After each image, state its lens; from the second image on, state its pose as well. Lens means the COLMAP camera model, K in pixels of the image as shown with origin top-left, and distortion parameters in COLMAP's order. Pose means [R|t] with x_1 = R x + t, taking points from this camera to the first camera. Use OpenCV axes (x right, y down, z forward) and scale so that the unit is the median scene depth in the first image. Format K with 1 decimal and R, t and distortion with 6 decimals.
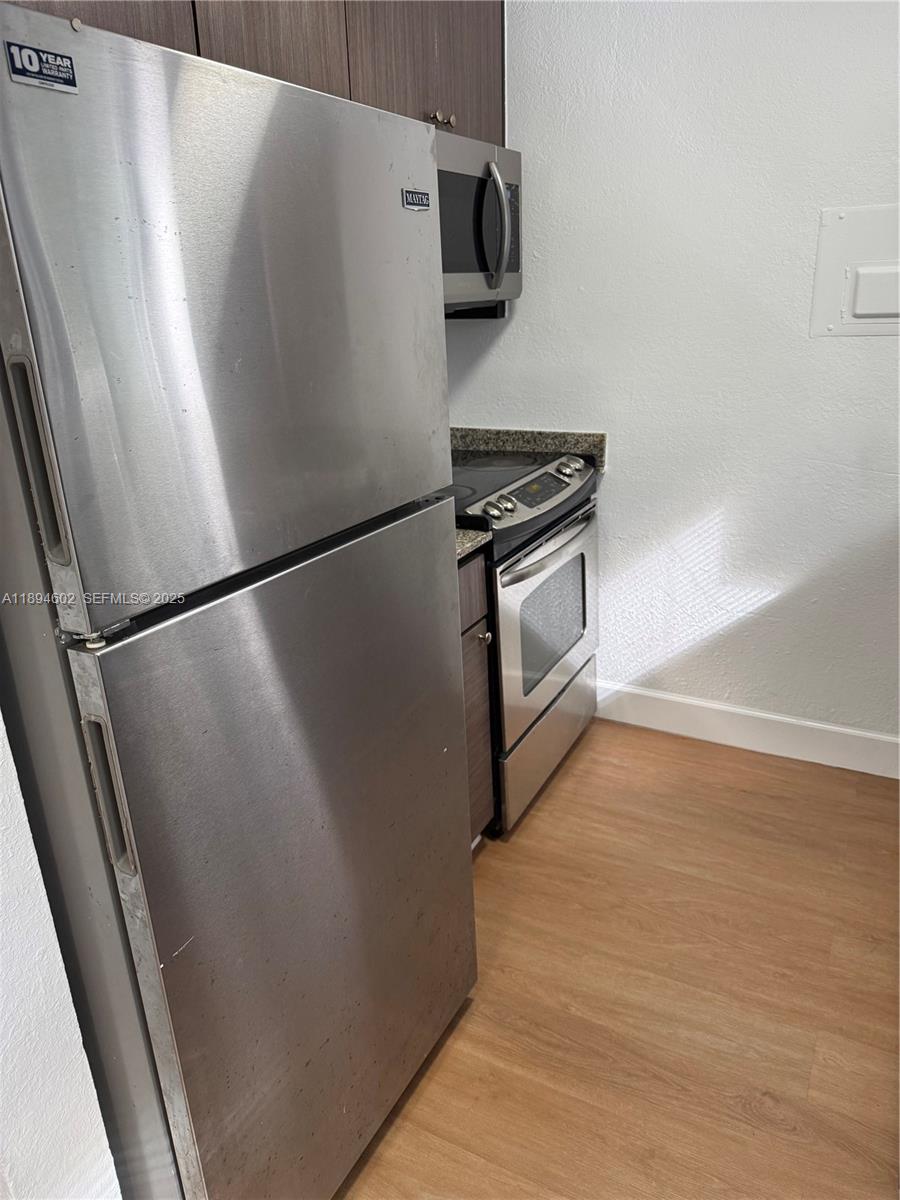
lens RADIAL K [[842.0, 0, 448.6], [0, 842.0, 607.7], [0, 0, 1]] dist [0.064471, -0.086313]
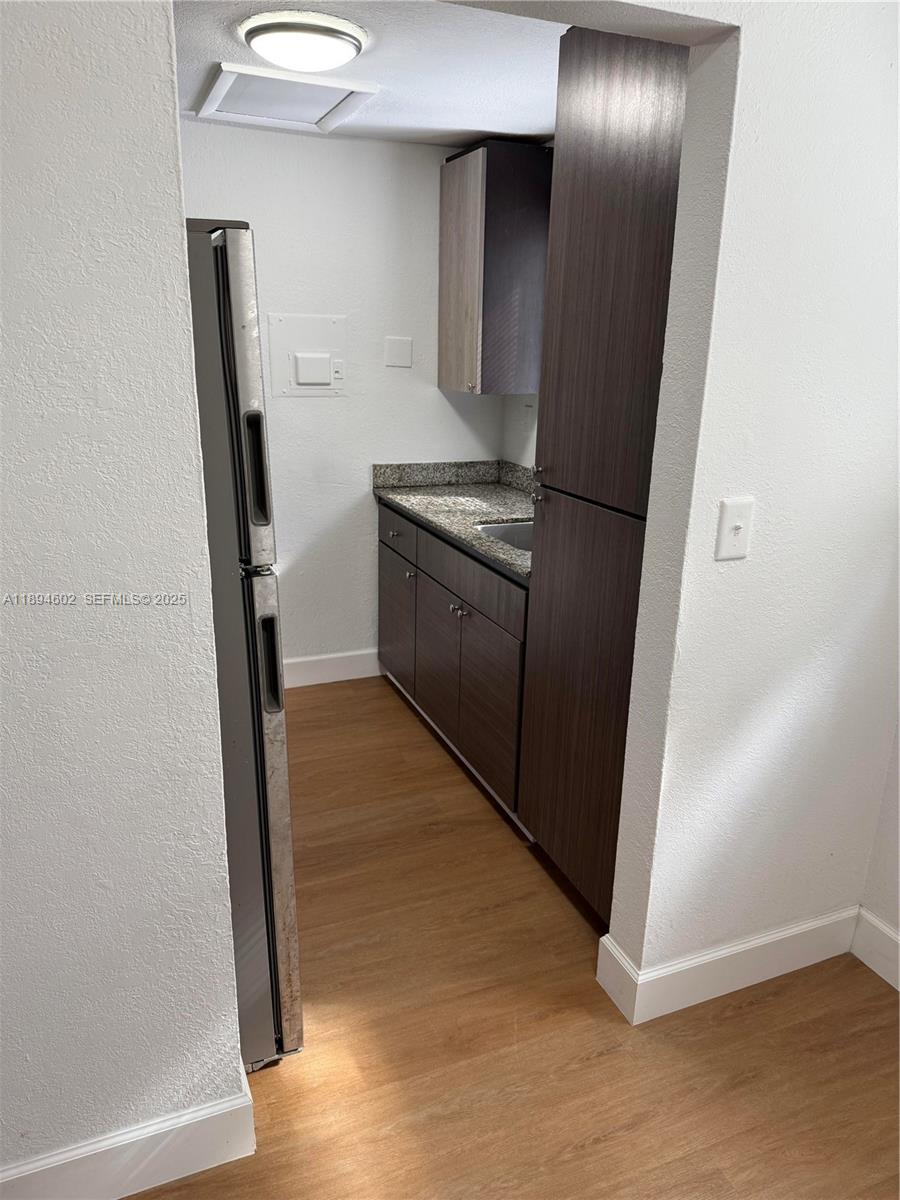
lens RADIAL K [[842.0, 0, 444.4], [0, 842.0, 627.3], [0, 0, 1]] dist [0.064471, -0.086313]
pose [[0.635857, -0.204395, 0.744250, -0.615721], [0.233646, 0.970026, 0.066783, 0.050042], [-0.735592, 0.131426, 0.664554, -0.173992]]
